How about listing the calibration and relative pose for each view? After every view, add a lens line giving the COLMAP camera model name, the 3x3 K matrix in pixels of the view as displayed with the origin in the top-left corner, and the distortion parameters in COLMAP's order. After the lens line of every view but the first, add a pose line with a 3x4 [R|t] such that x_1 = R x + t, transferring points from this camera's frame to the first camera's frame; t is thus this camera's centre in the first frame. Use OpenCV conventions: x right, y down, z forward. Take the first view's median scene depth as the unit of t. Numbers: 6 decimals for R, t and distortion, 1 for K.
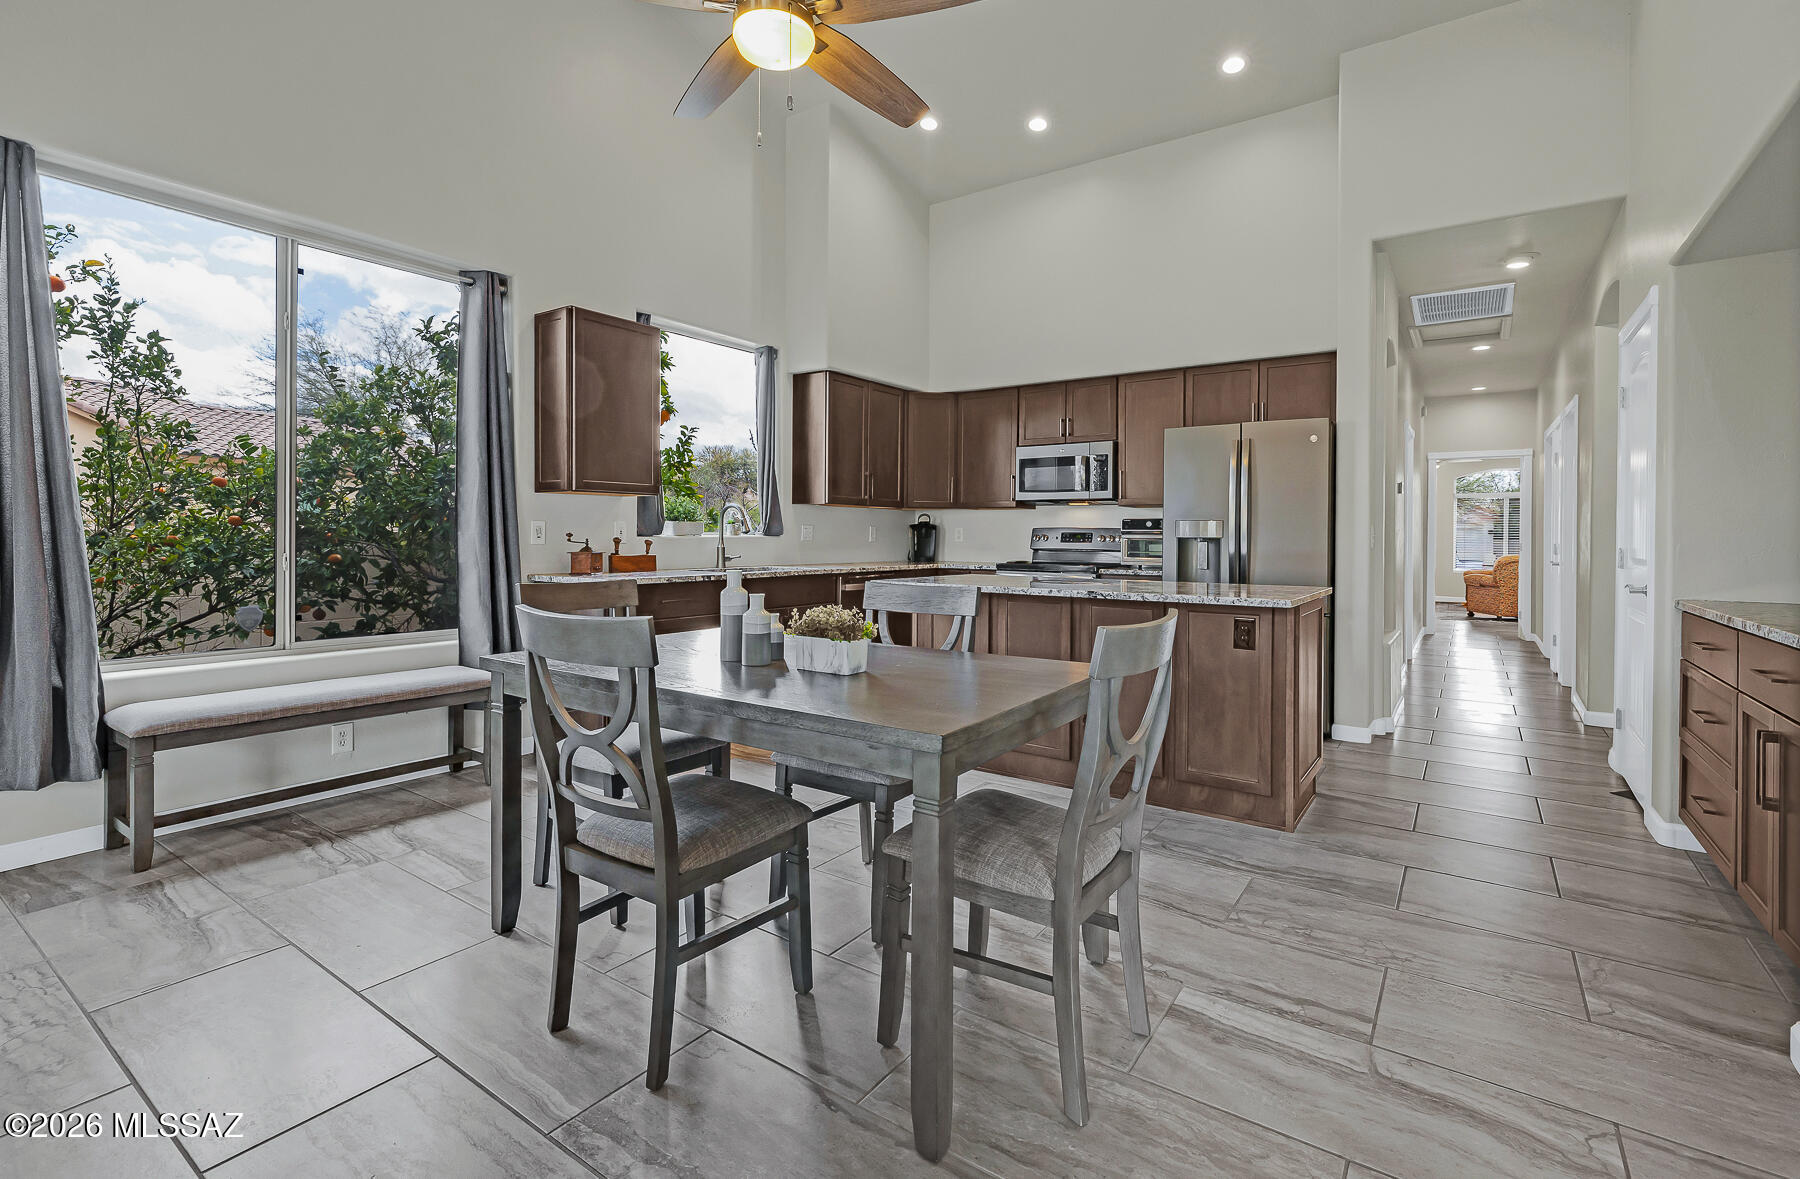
lens RADIAL K [[842.1, 0, 892.1], [0, 842.1, 537.6], [0, 0, 1]] dist [-0.004549, -0.000995]
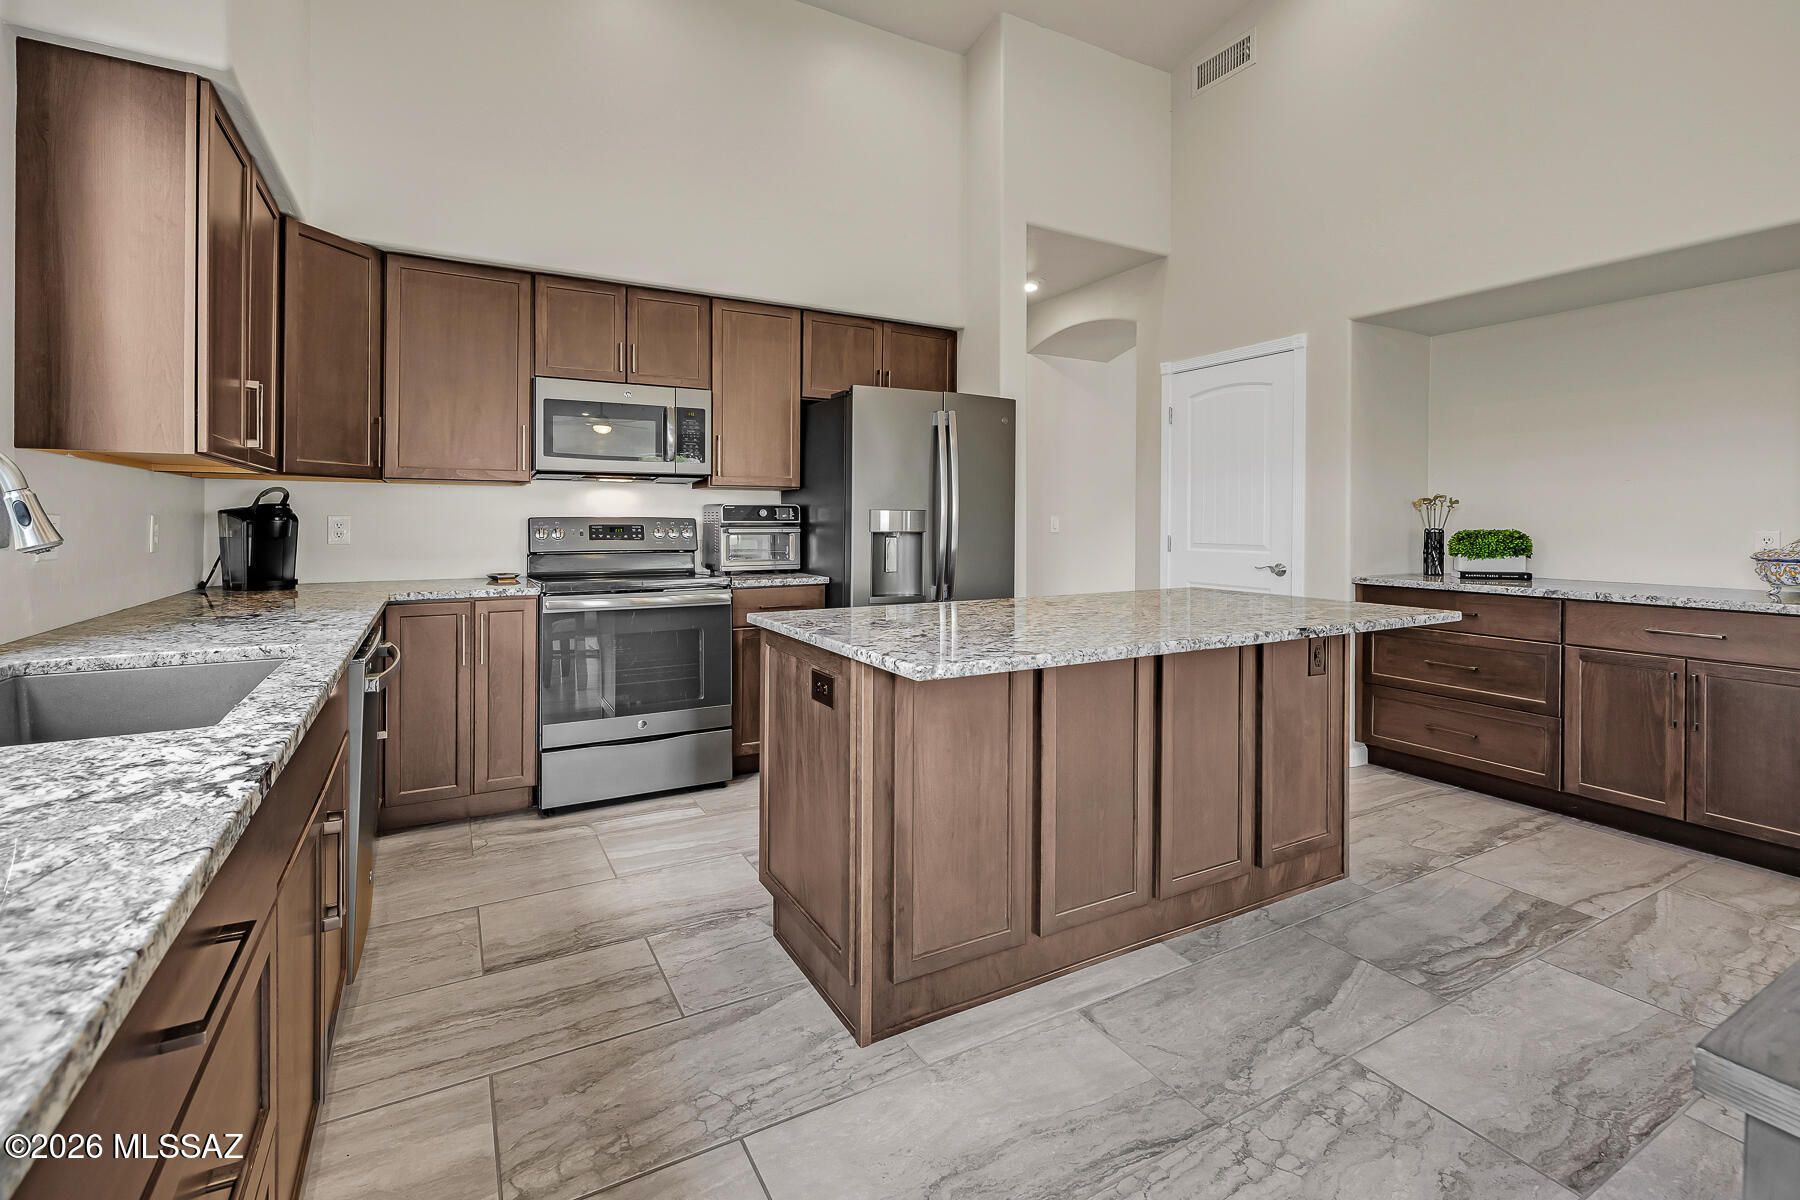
lens RADIAL K [[785.7, 0, 873.4], [0, 785.7, 526.8], [0, 0, 1]] dist [-0.008437, 0.000227]
pose [[0.442081, -0.016045, 0.896832, -0.314155], [0.006131, 0.999871, 0.014866, -0.016220], [-0.896954, -0.001074, 0.442122, 0.748769]]
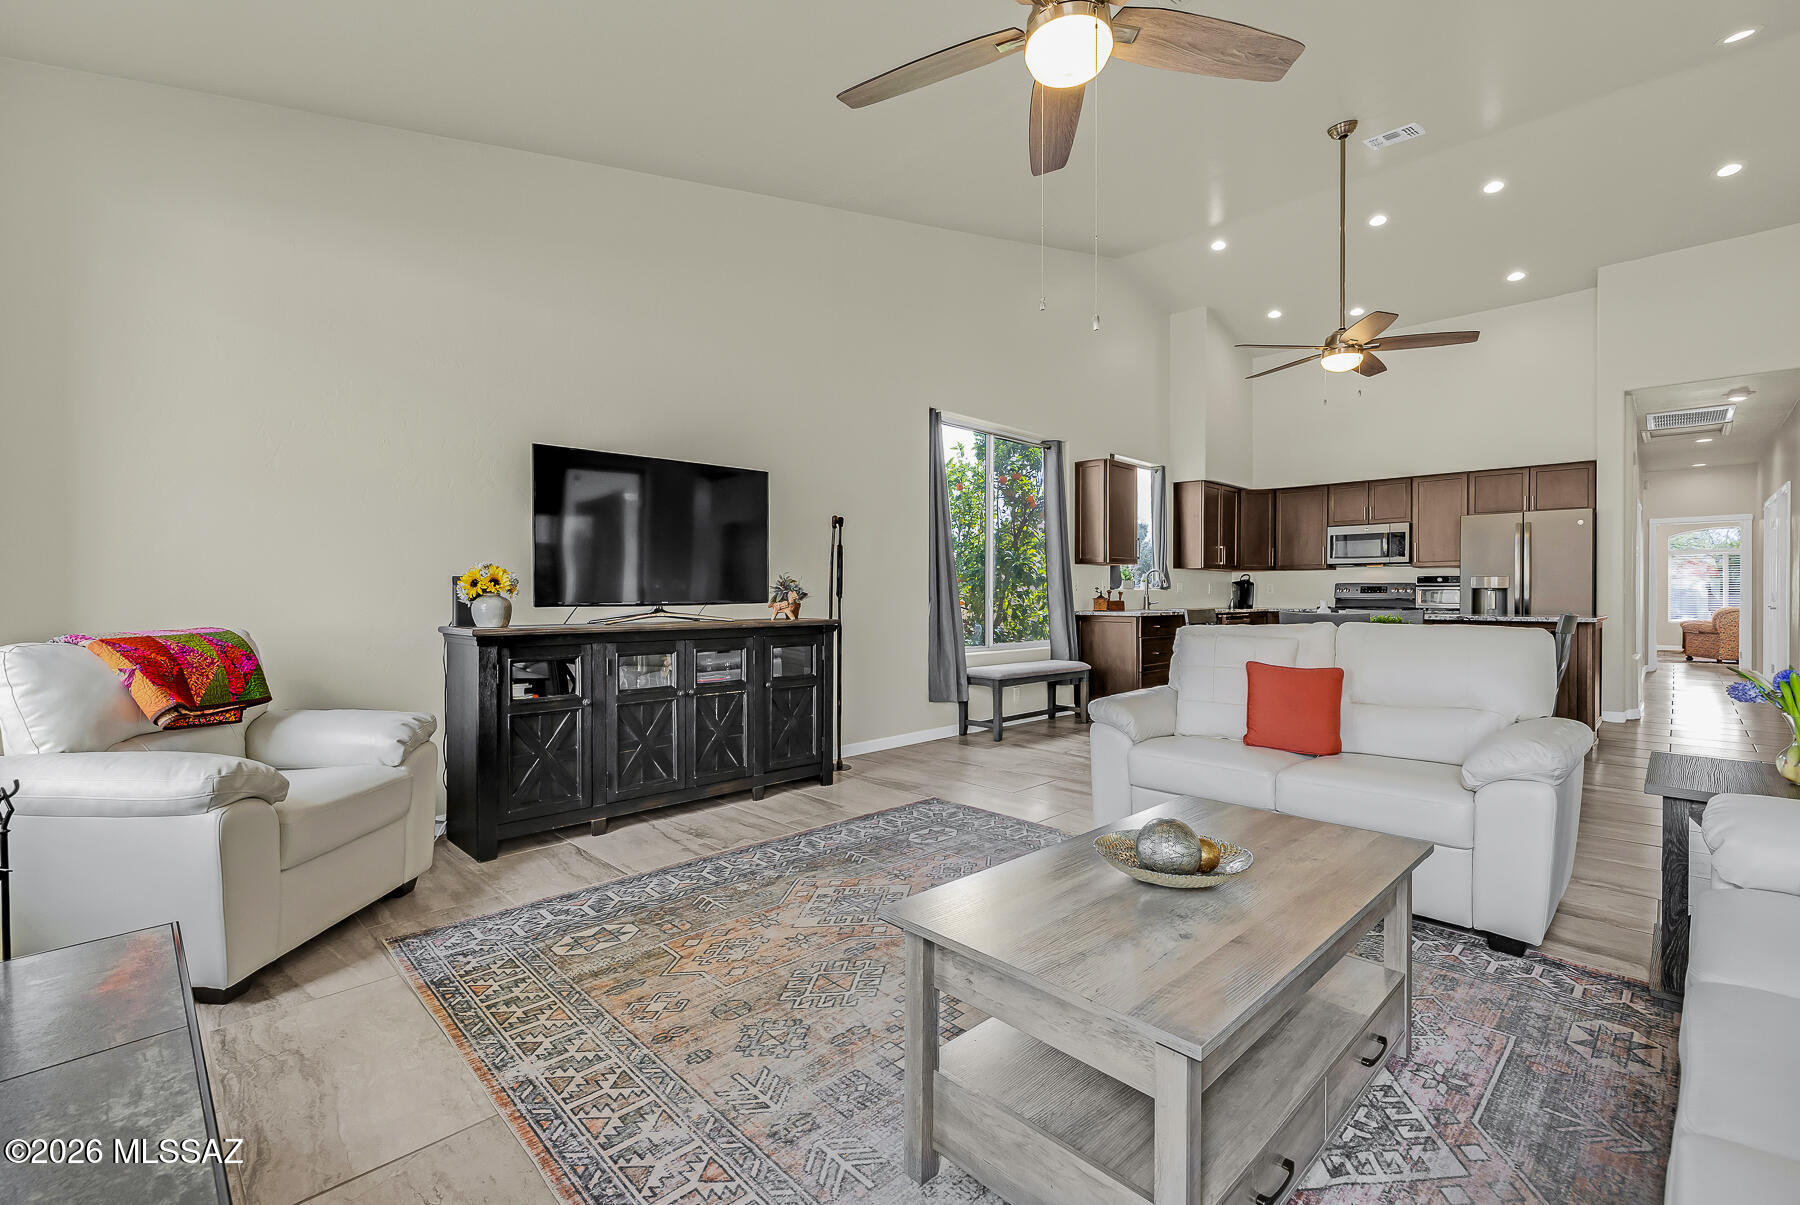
lens RADIAL K [[785.7, 0, 881.1], [0, 785.7, 595.6], [0, 0, 1]] dist [-0.008437, 0.000227]
pose [[0.981447, -0.004323, -0.191686, -0.465165], [0.003946, 0.999989, -0.002351, 0.013044], [0.191694, 0.001551, 0.981454, -0.620977]]
